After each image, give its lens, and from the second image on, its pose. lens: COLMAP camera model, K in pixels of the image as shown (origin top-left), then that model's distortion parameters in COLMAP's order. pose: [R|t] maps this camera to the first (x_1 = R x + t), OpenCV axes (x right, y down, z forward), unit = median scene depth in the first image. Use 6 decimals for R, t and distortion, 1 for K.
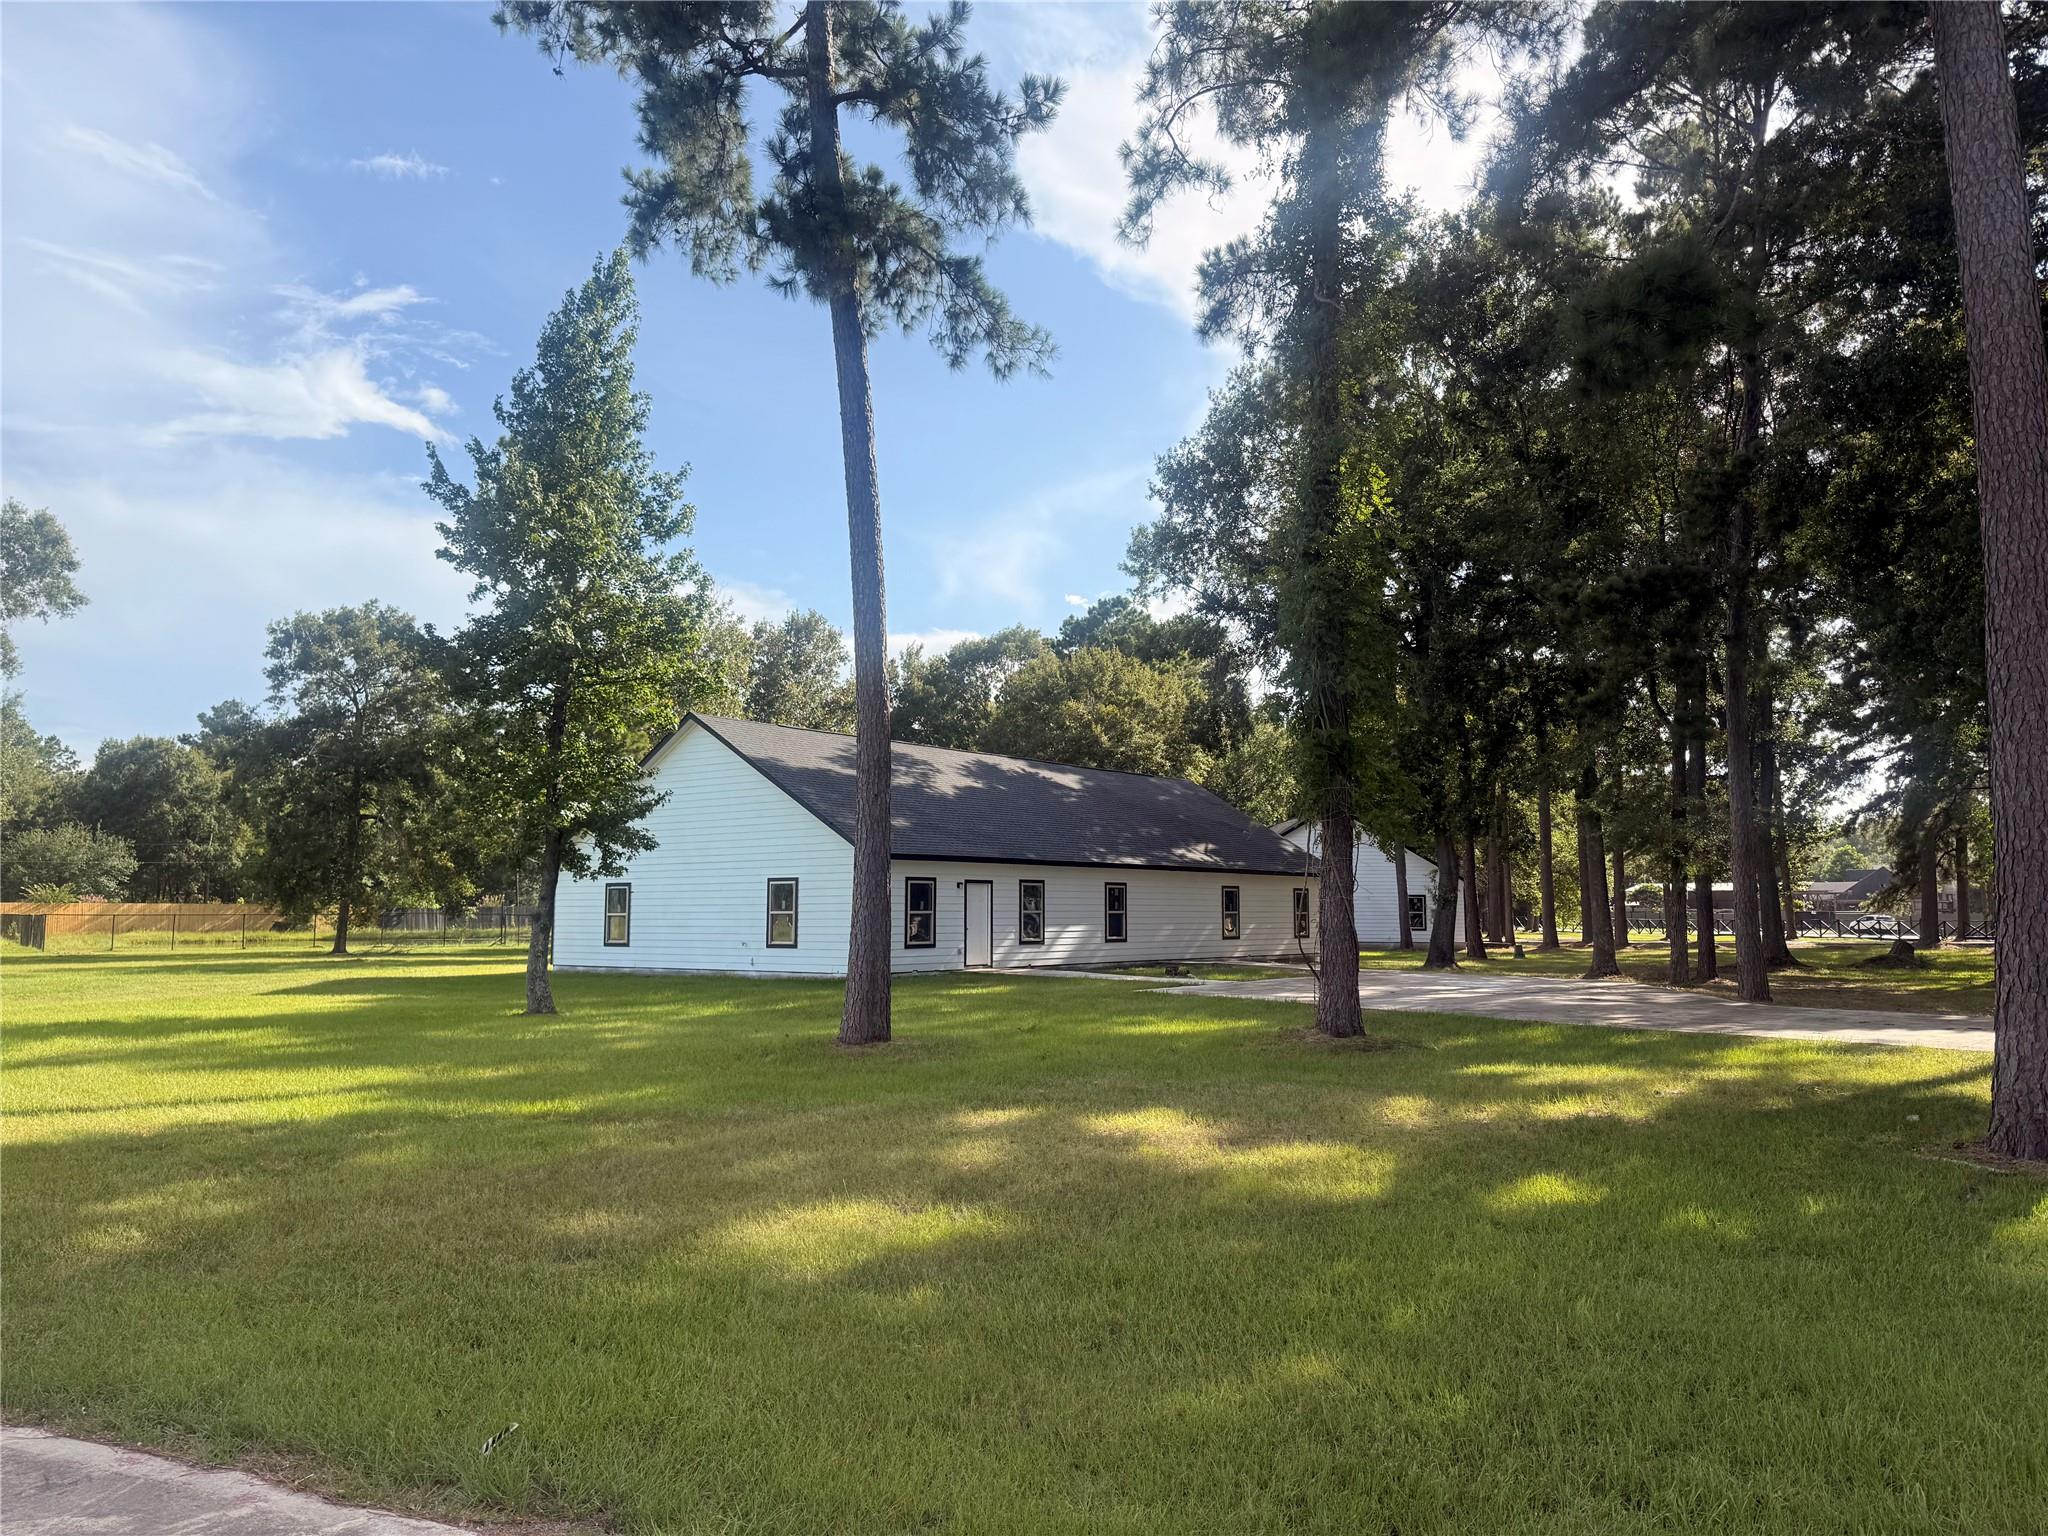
lens RADIAL K [[1440.6, 0, 1016.2], [0, 1440.6, 764.3], [0, 0, 1]] dist [0.028897, -0.022145]
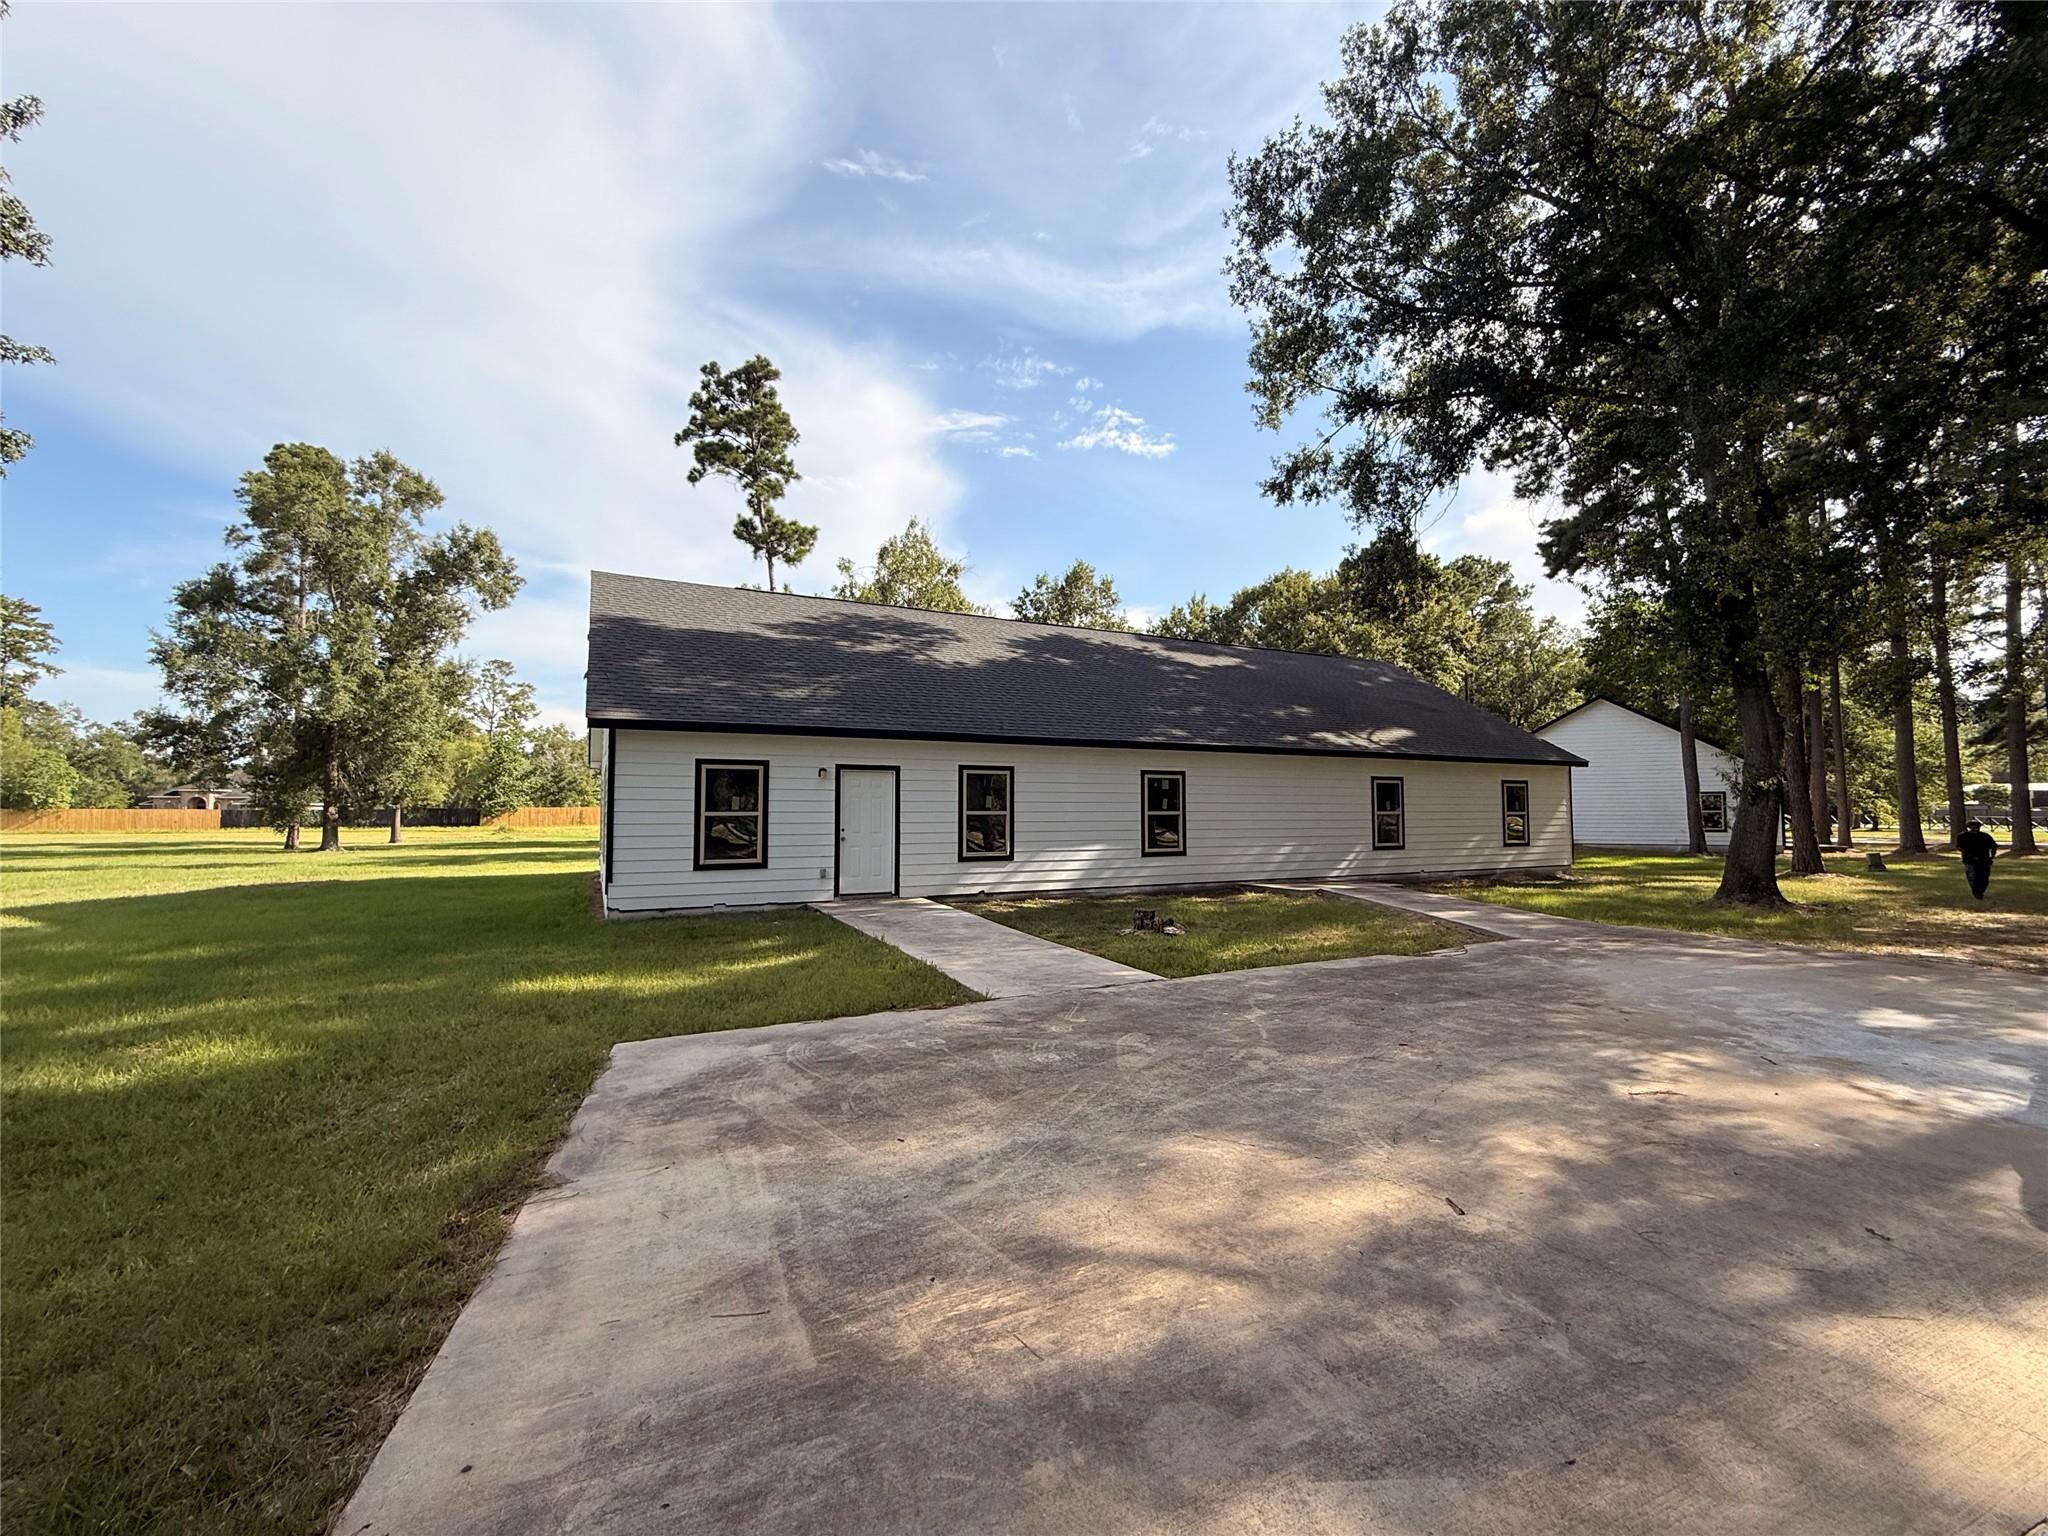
lens RADIAL K [[822.9, 0, 1034.1], [0, 822.9, 768.0], [0, 0, 1]] dist [0.000378, 0.000265]
pose [[0.910334, -0.021433, -0.413320, 0.108421], [0.042424, 0.998230, 0.041675, 0.037133], [0.411695, -0.055473, 0.909632, 0.371993]]
